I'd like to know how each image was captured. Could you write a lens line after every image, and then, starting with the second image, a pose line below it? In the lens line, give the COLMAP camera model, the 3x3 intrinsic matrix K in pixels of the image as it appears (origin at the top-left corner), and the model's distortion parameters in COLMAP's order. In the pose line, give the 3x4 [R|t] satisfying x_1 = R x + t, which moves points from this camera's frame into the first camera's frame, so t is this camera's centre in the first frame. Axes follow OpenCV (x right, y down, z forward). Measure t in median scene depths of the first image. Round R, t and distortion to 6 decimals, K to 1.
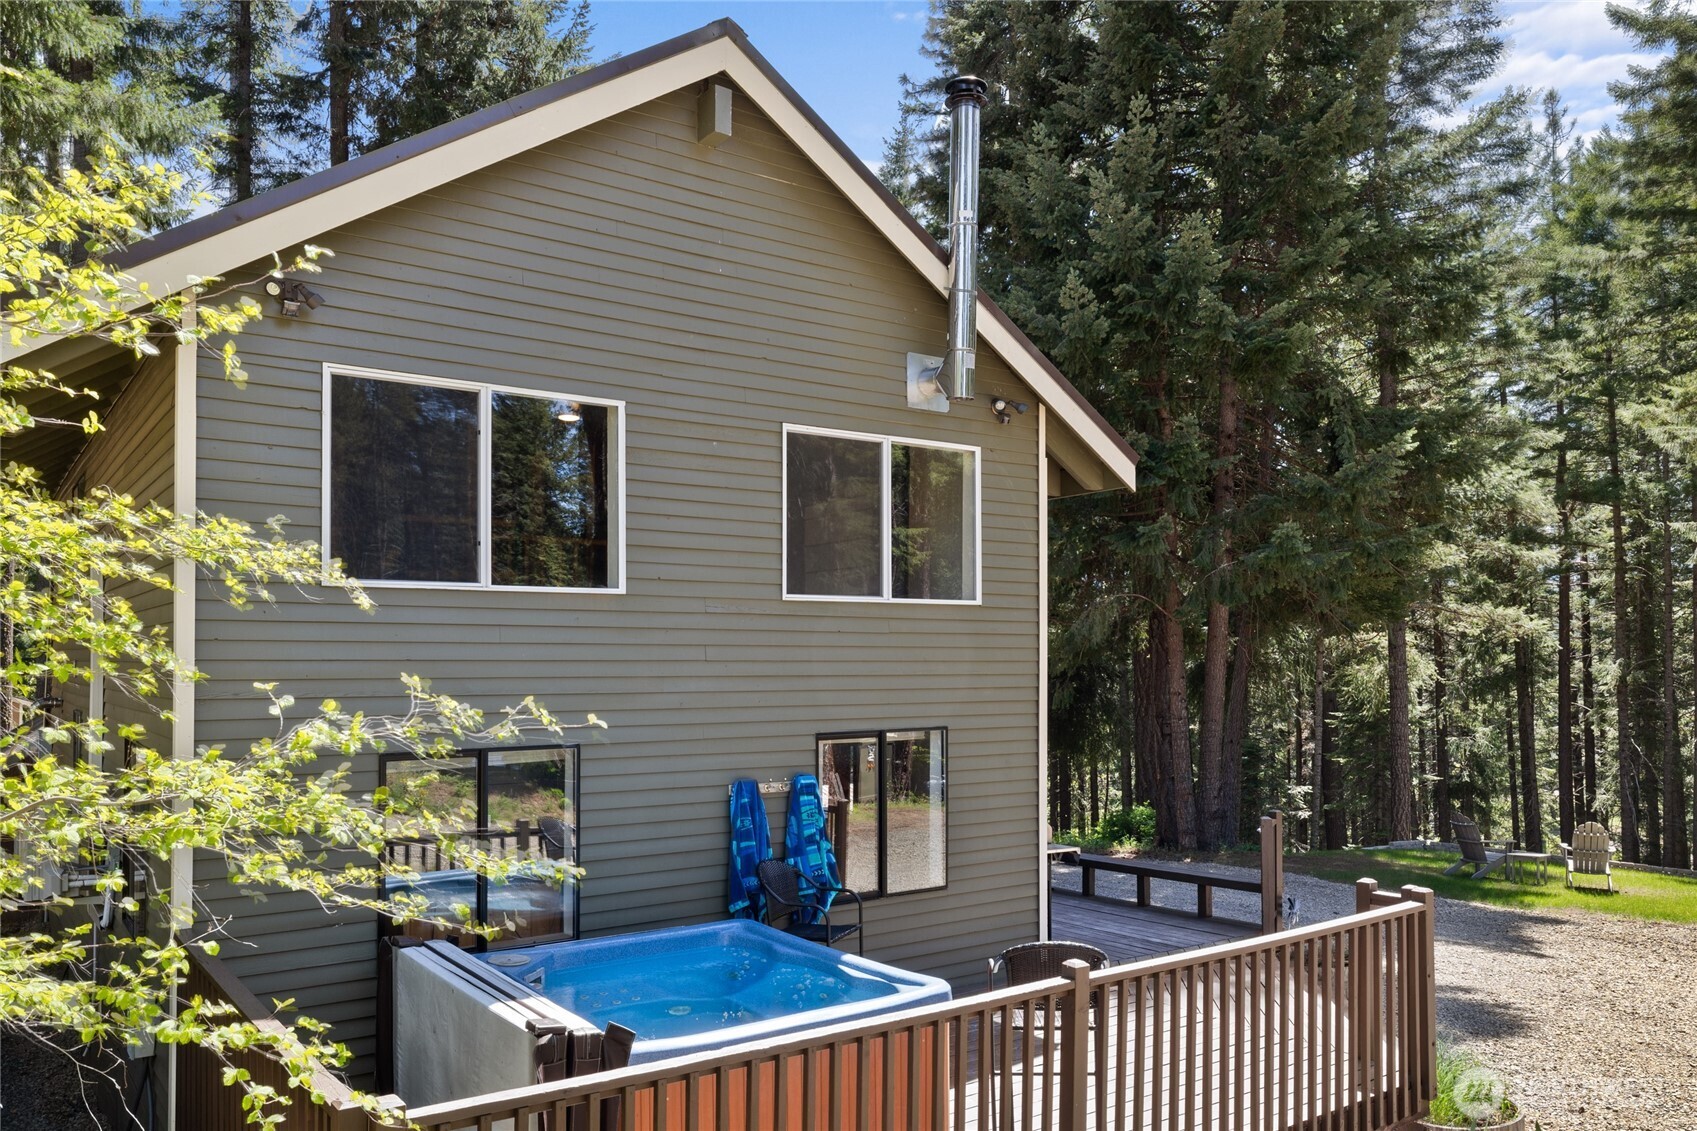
lens RADIAL K [[1231.9, 0, 847.0], [0, 1231.9, 586.7], [0, 0, 1]] dist [-0.000283, 0.000886]
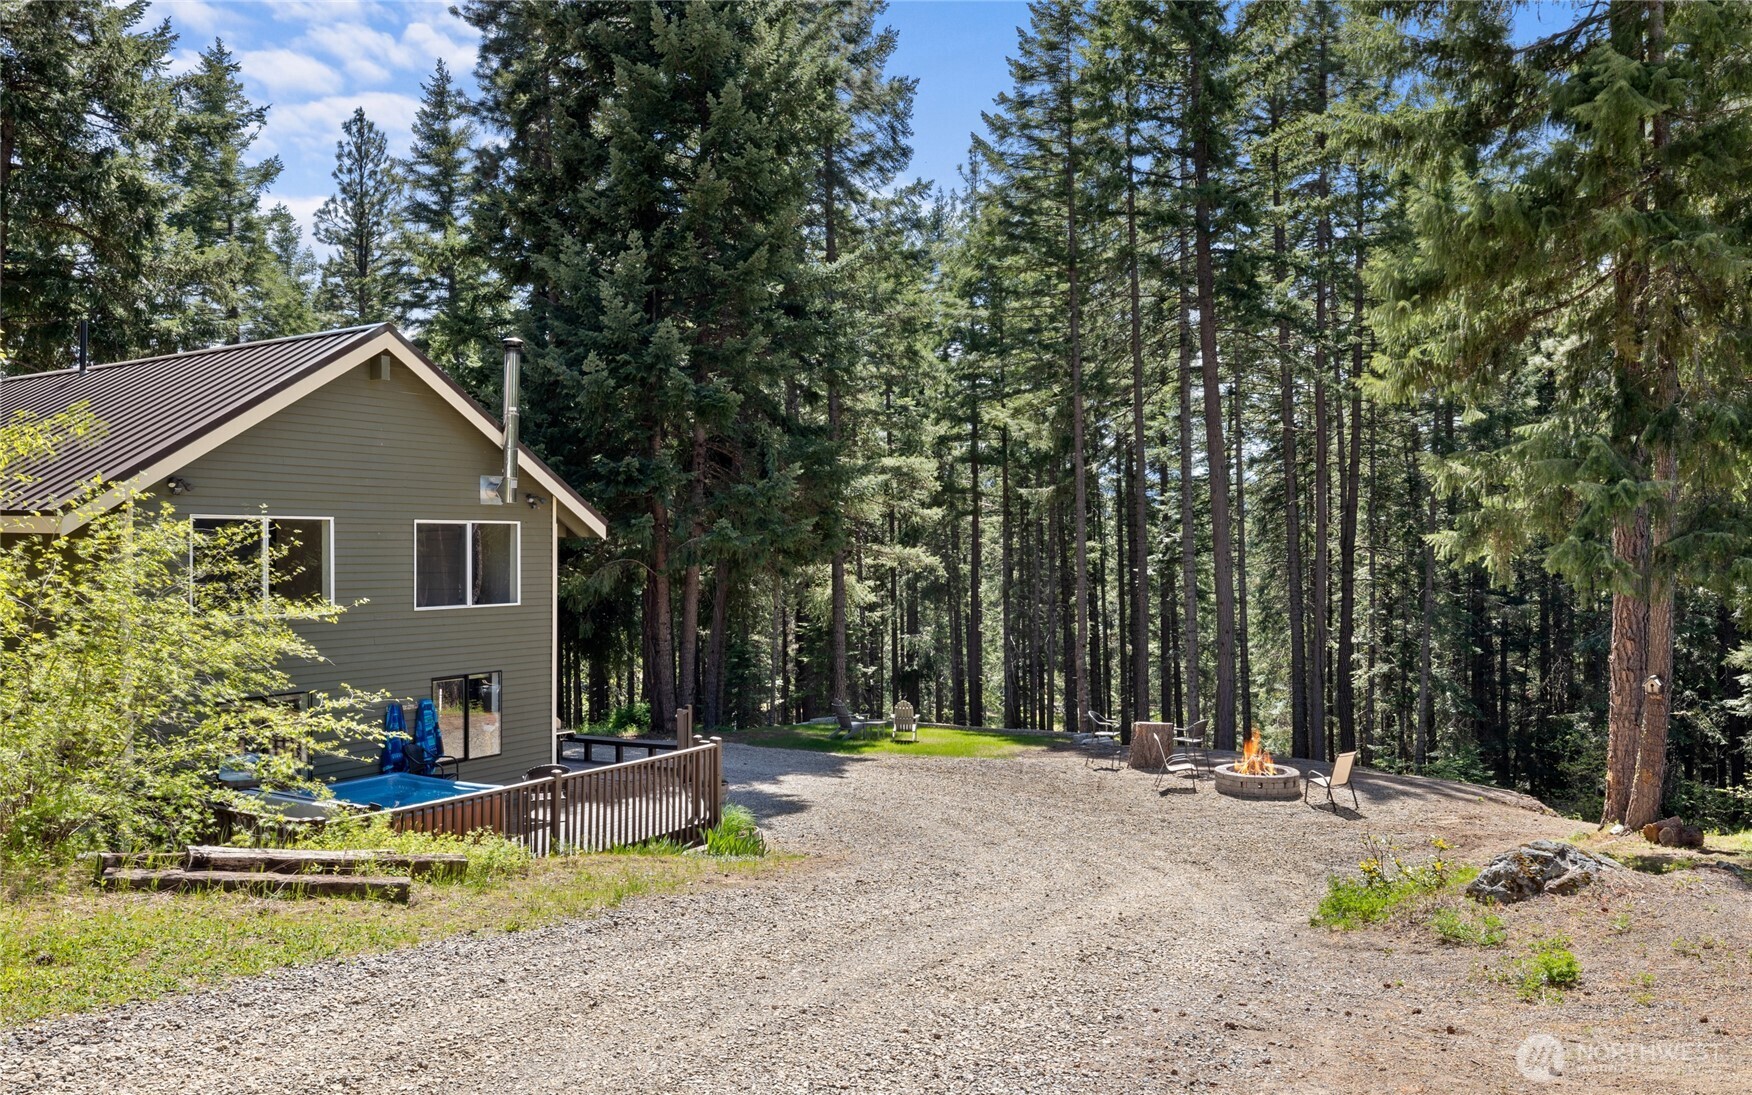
lens RADIAL K [[1251.7, 0, 876.0], [0, 1251.7, 547.5], [0, 0, 1]] dist [-0.001527, -0.000610]
pose [[0.928148, -0.002276, 0.372205, -0.101430], [-0.018188, 0.998509, 0.051460, -0.186573], [-0.371767, -0.054532, 0.926723, -0.998441]]
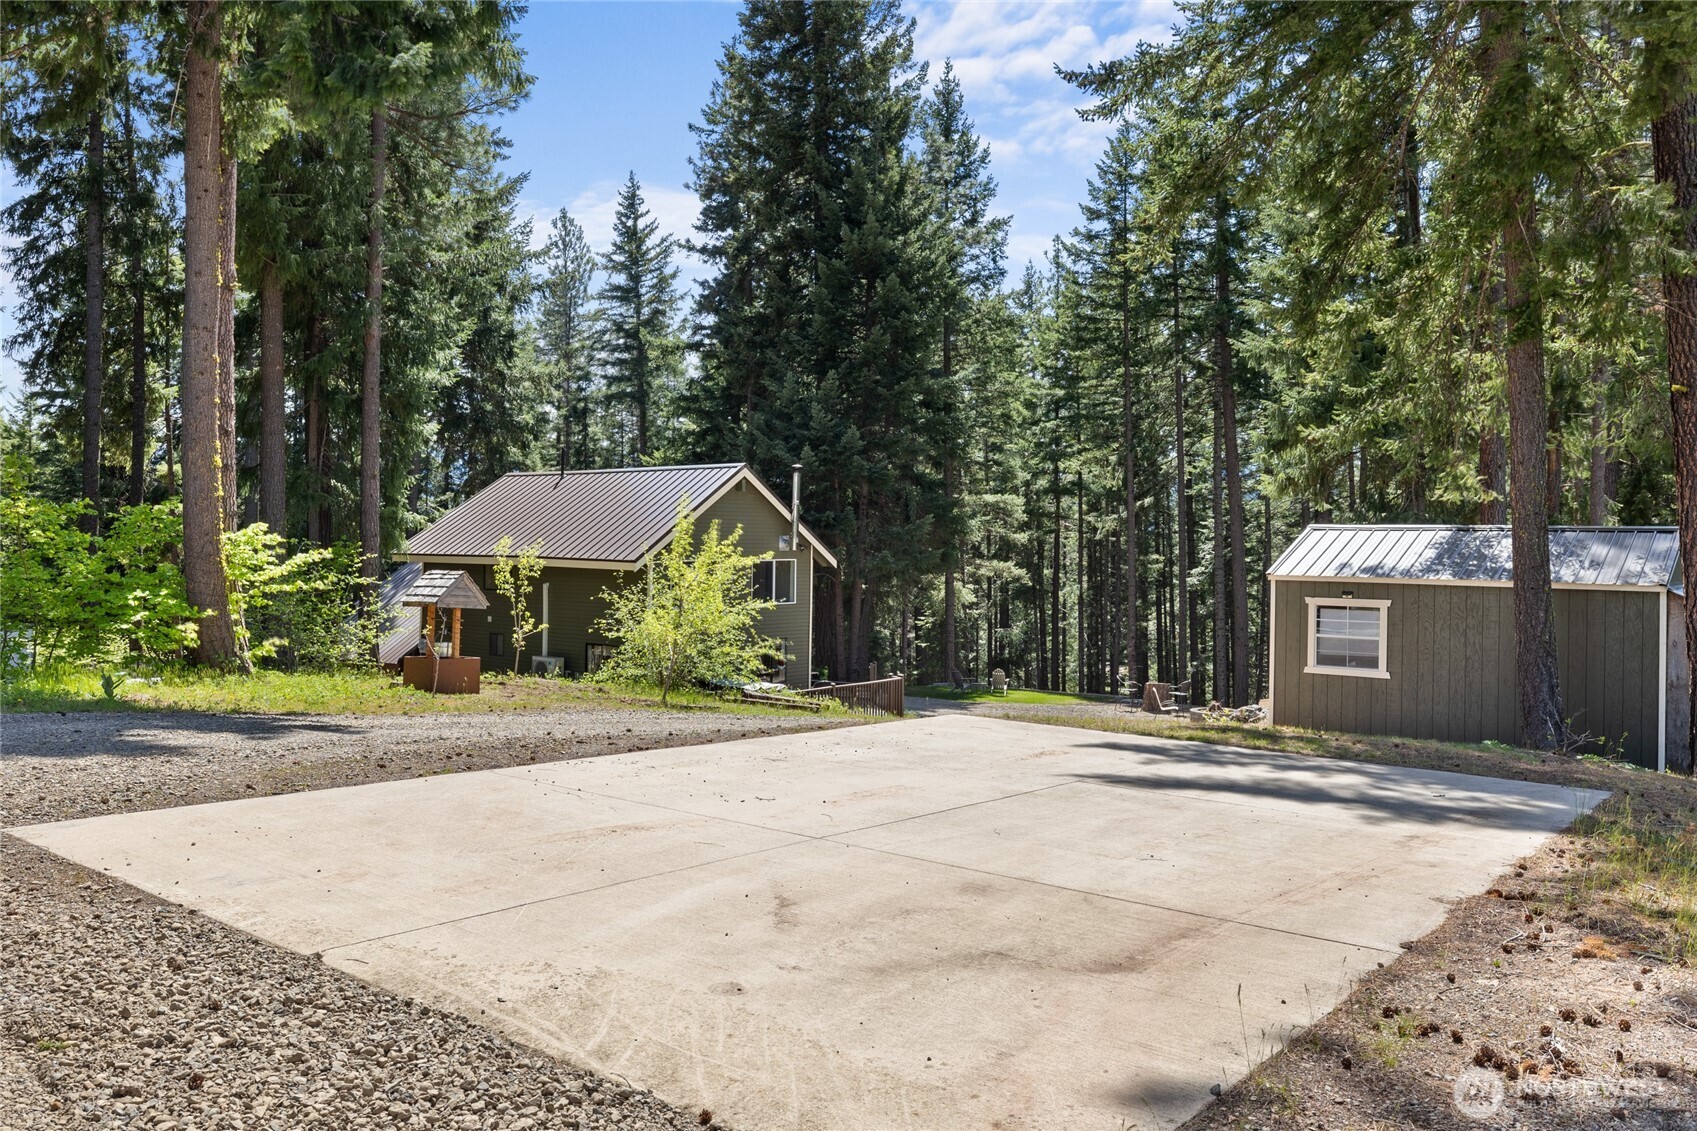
lens RADIAL K [[1228.9, 0, 792.0], [0, 1228.9, 539.8], [0, 0, 1]] dist [0.027231, 0.000394]
pose [[0.971437, 0.005448, 0.237236, -0.765357], [-0.017592, 0.998639, 0.049104, -0.351094], [-0.236646, -0.051875, 0.970210, -2.498377]]
